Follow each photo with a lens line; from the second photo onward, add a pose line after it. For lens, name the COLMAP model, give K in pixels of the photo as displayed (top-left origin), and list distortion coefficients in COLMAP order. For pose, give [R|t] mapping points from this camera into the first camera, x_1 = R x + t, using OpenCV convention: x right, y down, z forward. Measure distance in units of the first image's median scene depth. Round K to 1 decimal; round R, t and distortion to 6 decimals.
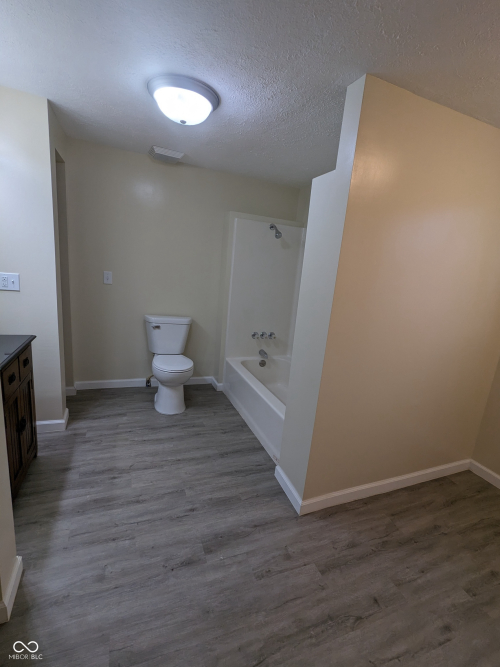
lens RADIAL K [[309.1, 0, 249.7], [0, 309.1, 345.7], [0, 0, 1]] dist [0.000756, 0.000406]
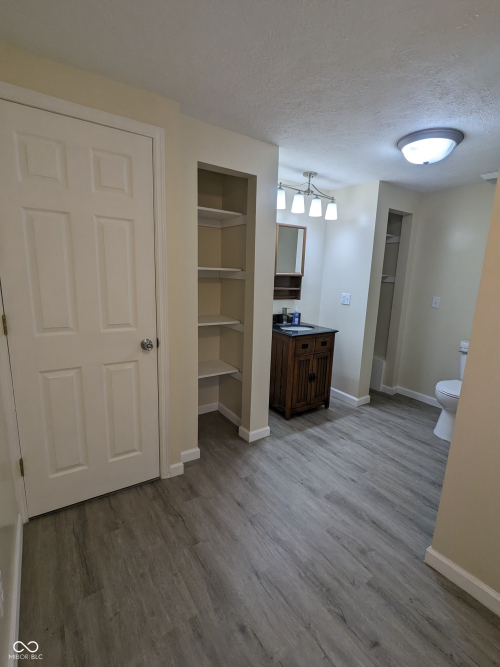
lens RADIAL K [[312.8, 0, 251.4], [0, 312.8, 332.5], [0, 0, 1]] dist [0.002024, 0.000678]
pose [[0.220976, 0.096381, -0.970505, 0.711147], [-0.265982, 0.963339, 0.035107, 0.036002], [0.938309, 0.250379, 0.238510, 0.167001]]
